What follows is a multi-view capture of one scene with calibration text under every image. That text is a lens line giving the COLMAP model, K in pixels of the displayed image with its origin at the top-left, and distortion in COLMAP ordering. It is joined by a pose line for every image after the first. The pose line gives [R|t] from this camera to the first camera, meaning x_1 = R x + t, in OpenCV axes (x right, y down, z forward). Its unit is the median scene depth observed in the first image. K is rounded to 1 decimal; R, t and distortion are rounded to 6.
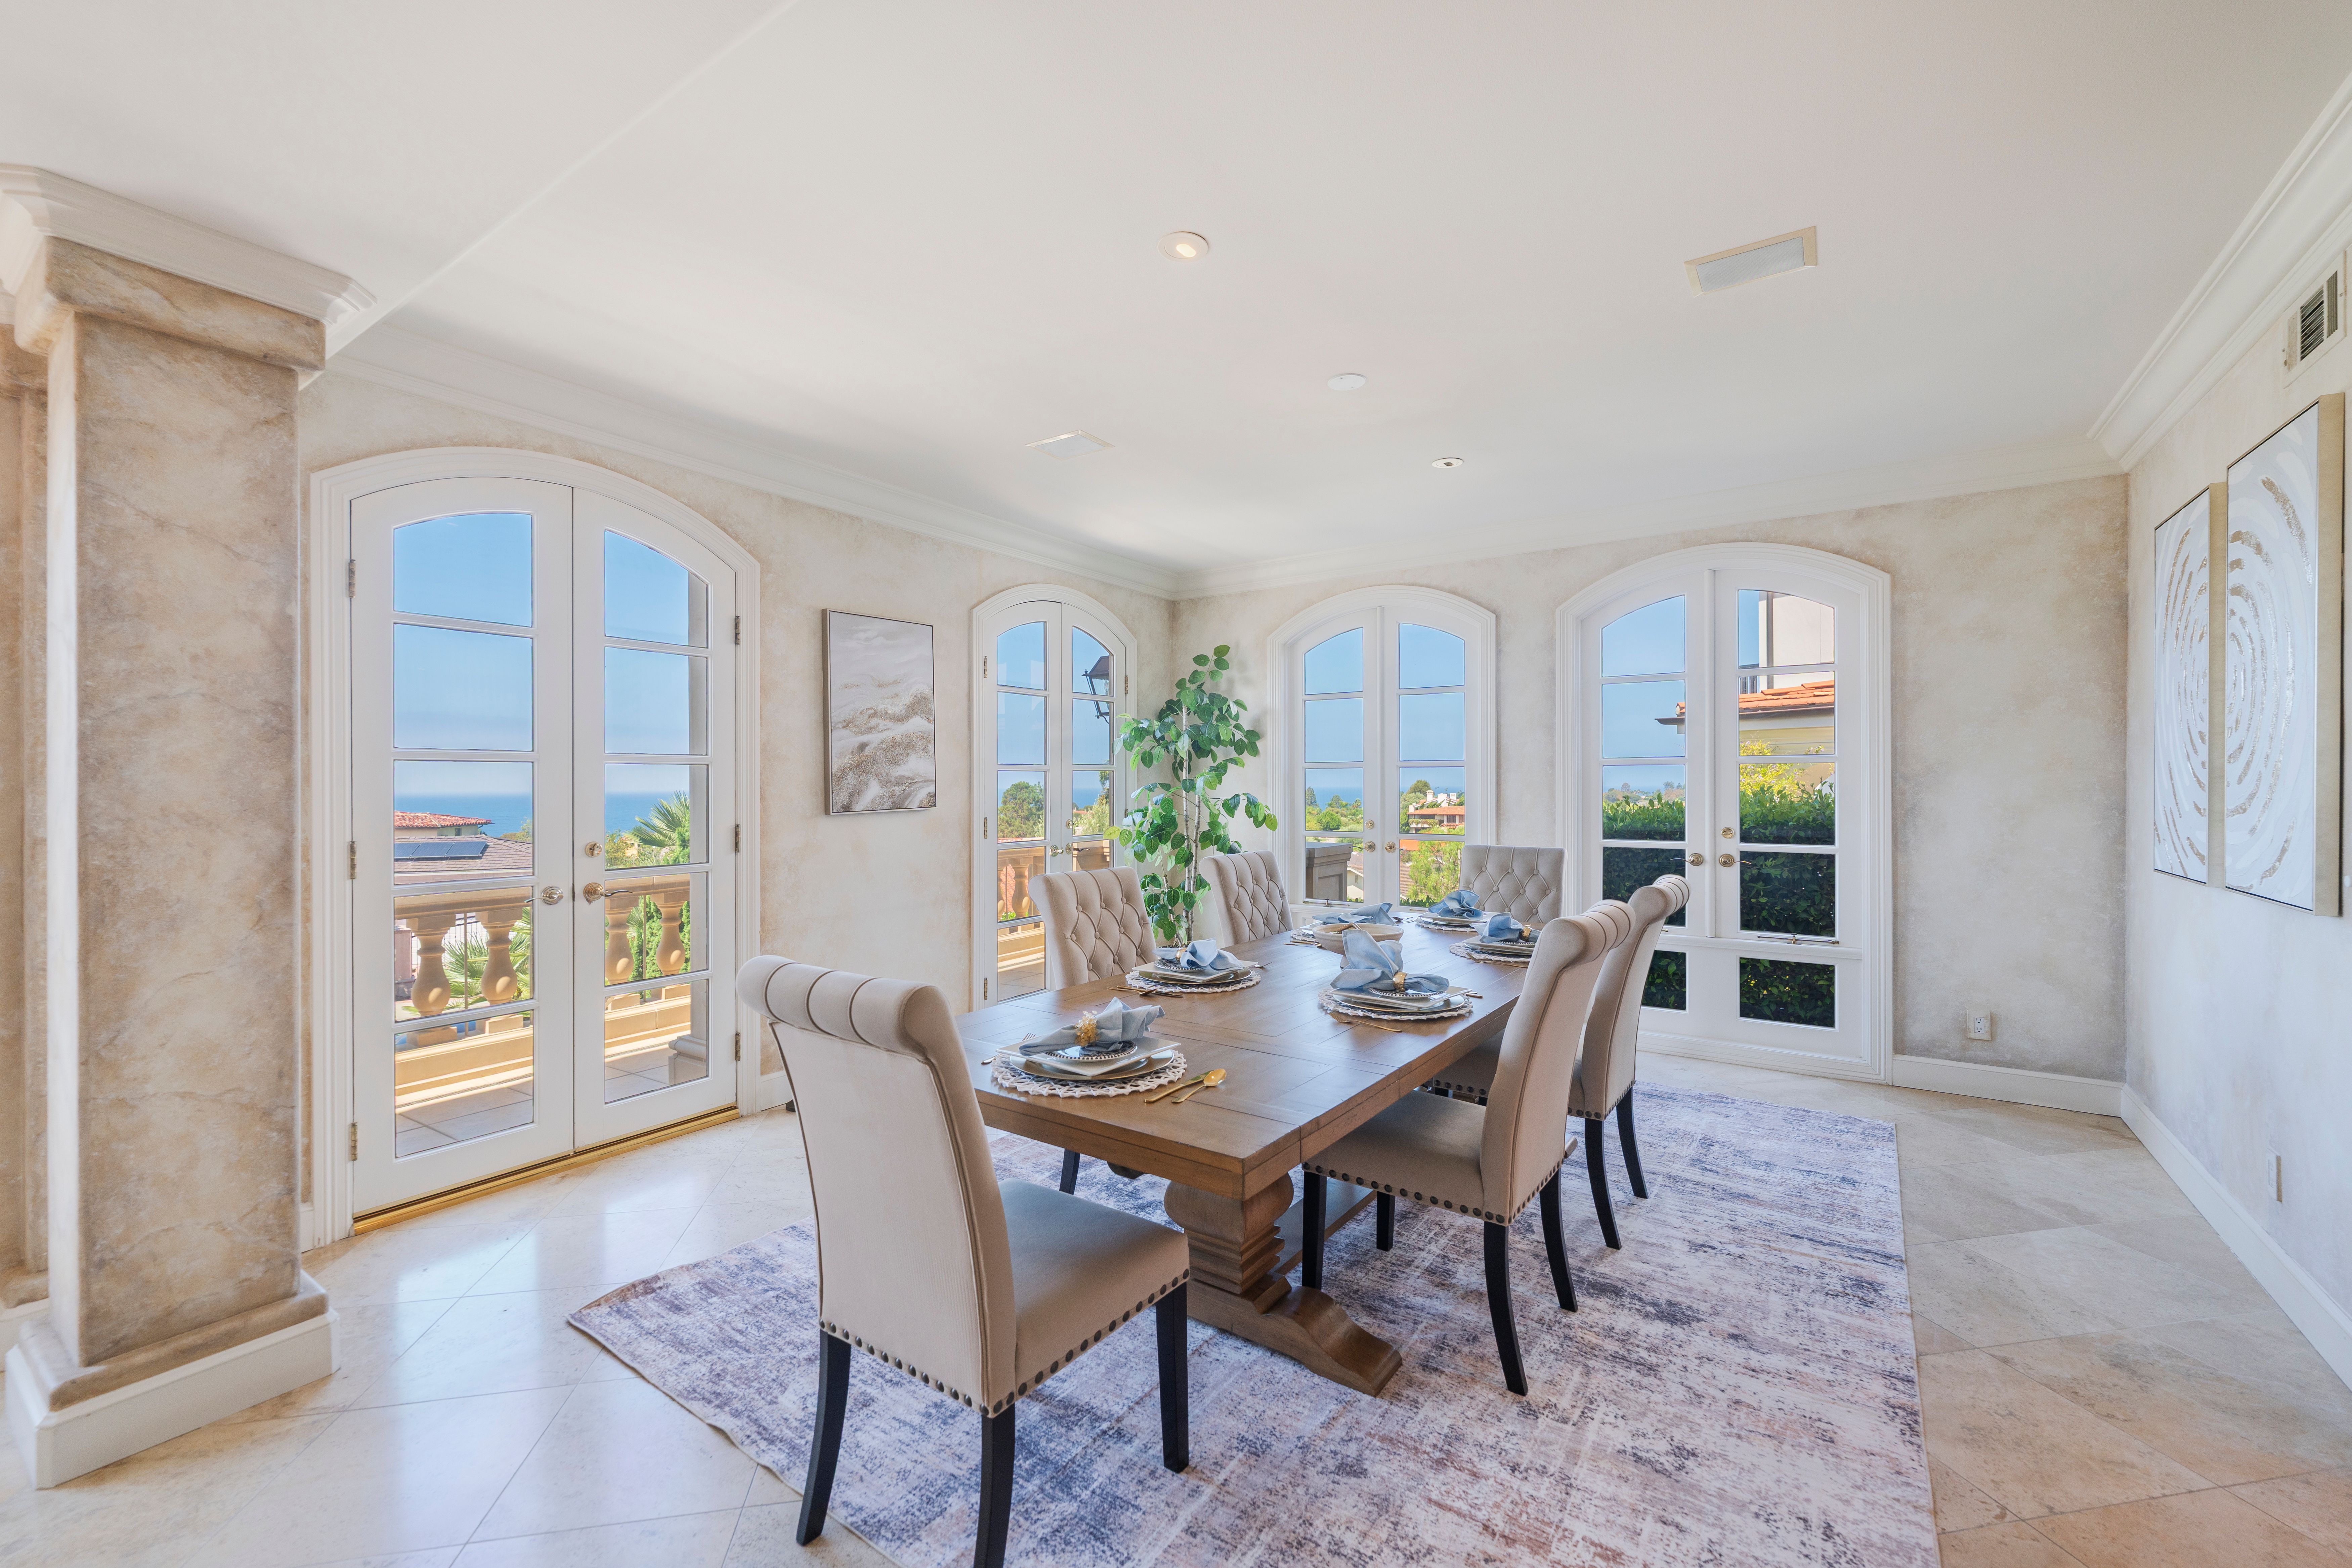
lens RADIAL K [[954.4, 0, 1173.0], [0, 954.4, 786.2], [0, 0, 1]] dist [-0.000916, -0.000332]
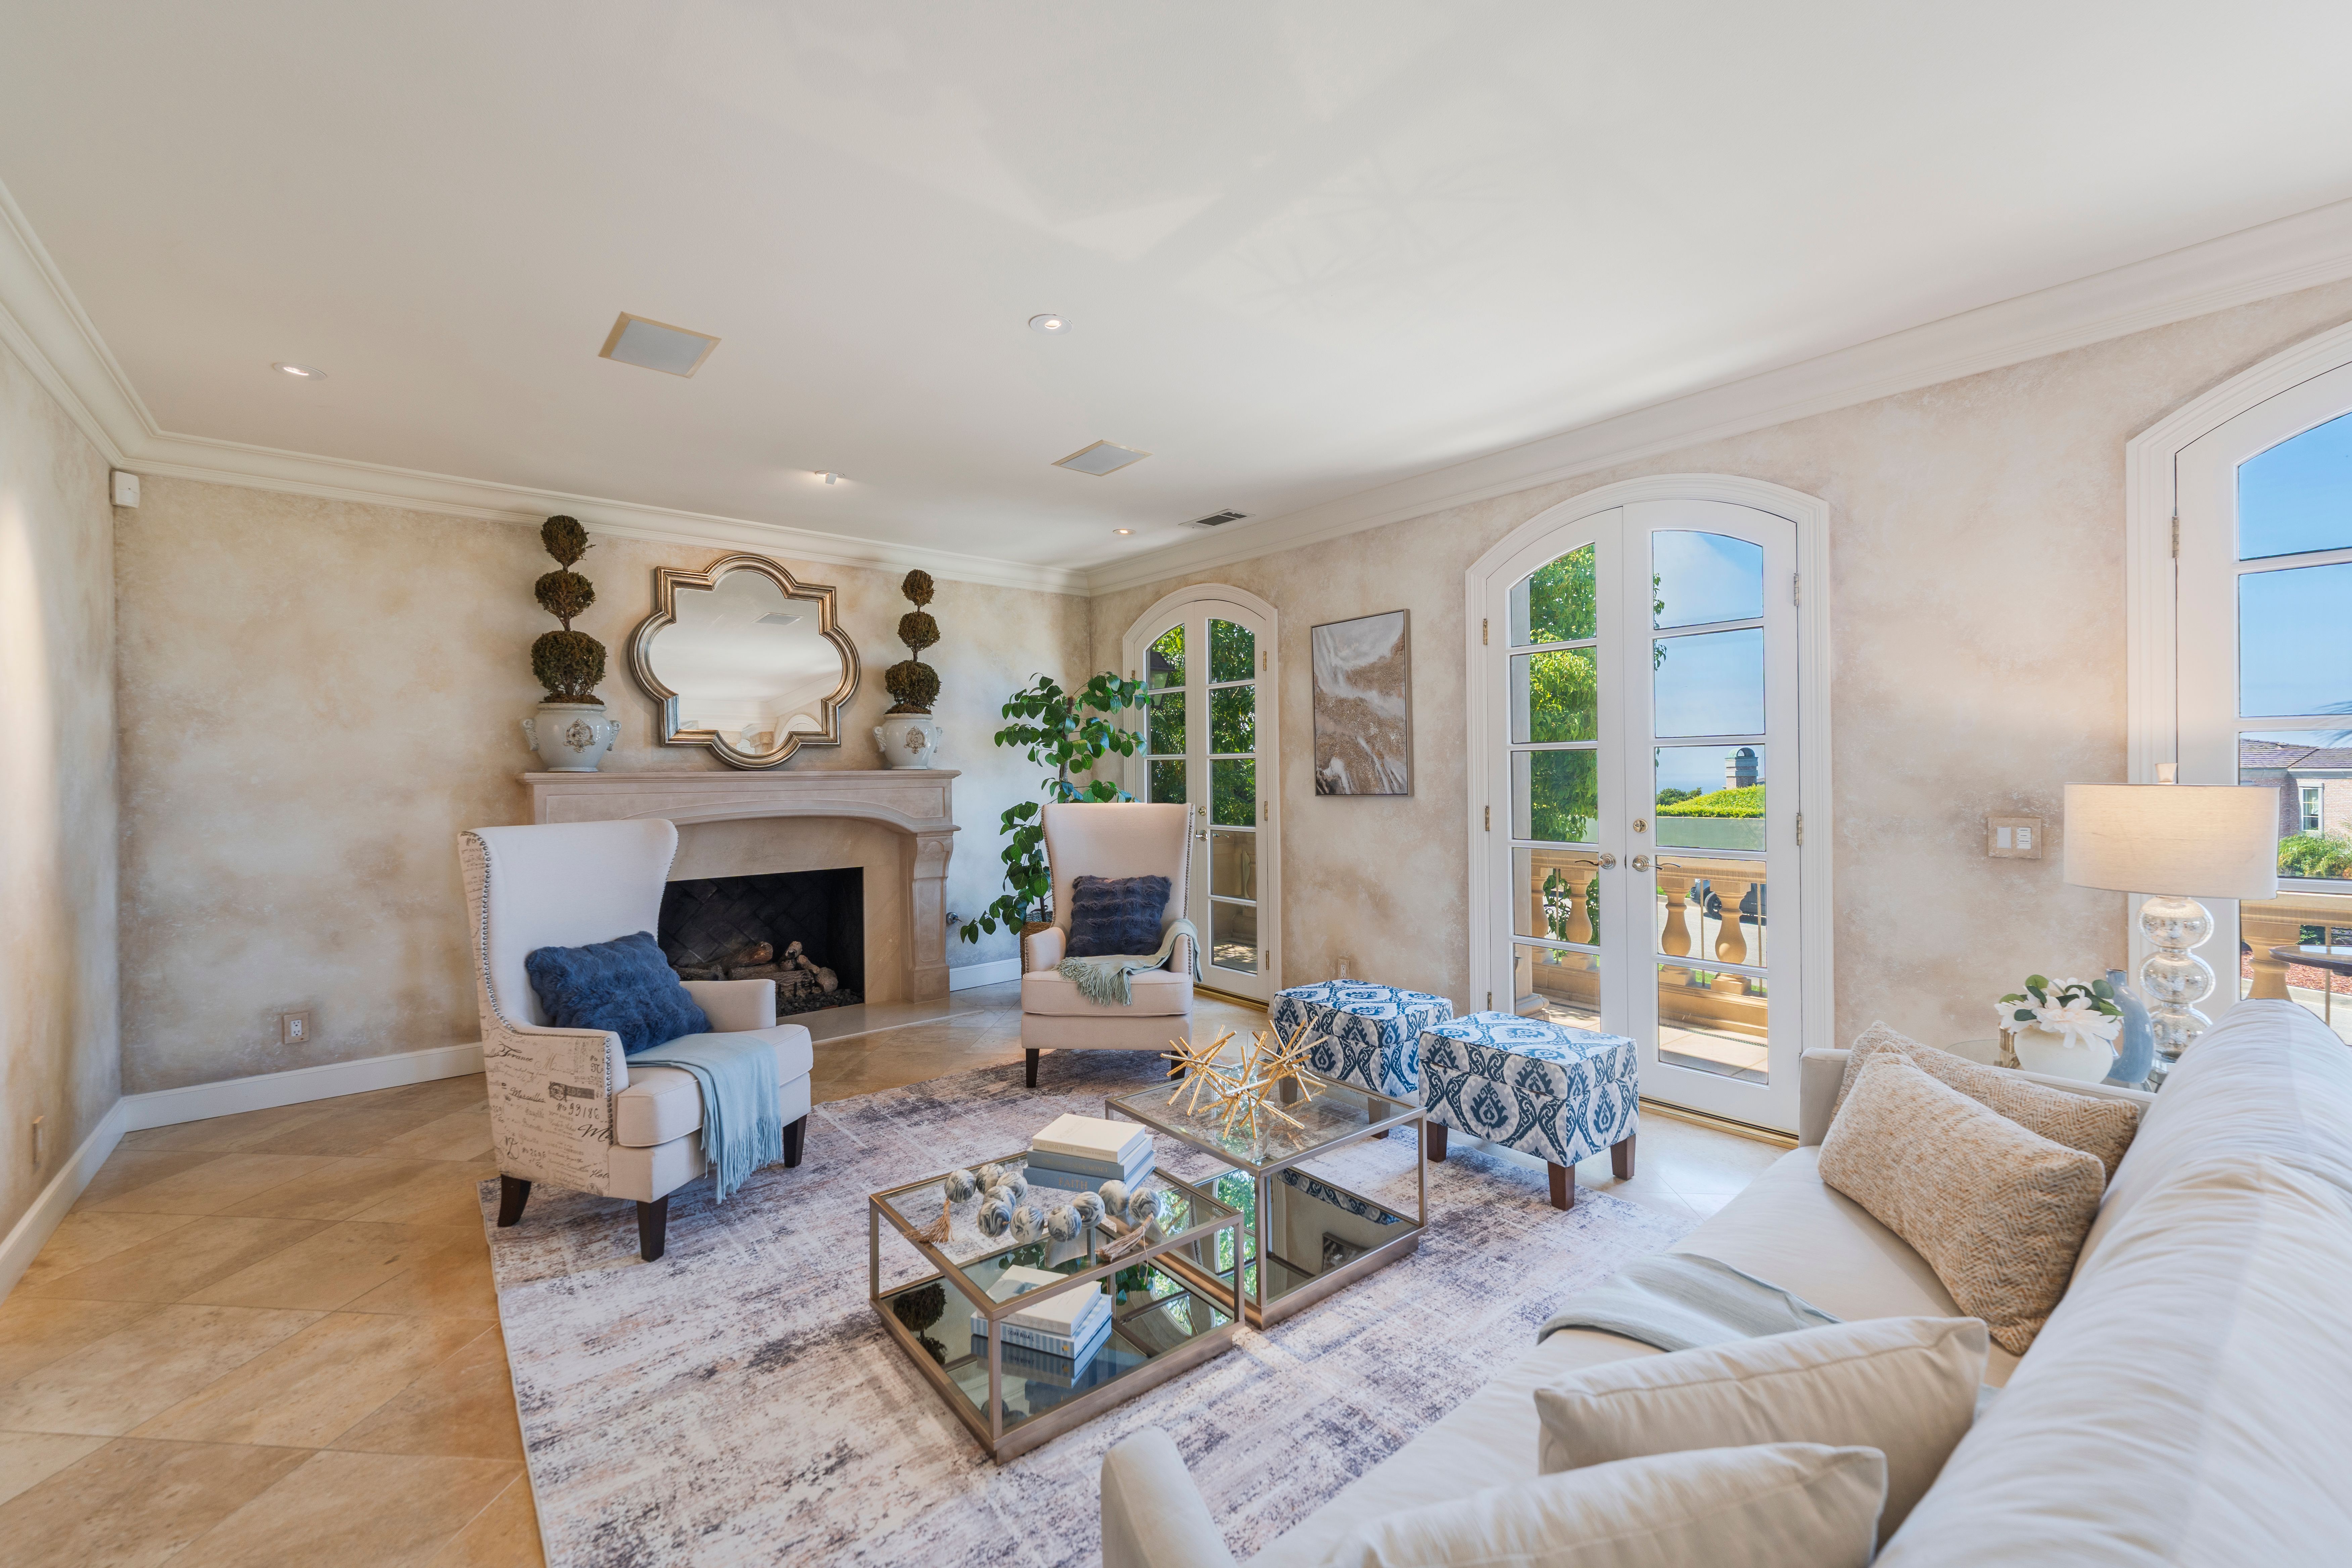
lens RADIAL K [[954.3, 0, 1171.3], [0, 954.3, 783.9], [0, 0, 1]] dist [-0.000916, -0.000332]
pose [[-0.268350, 0.010022, -0.963269, 1.357769], [0.012150, 0.999902, 0.007018, 0.003301], [0.963245, -0.009820, -0.268445, 1.686936]]
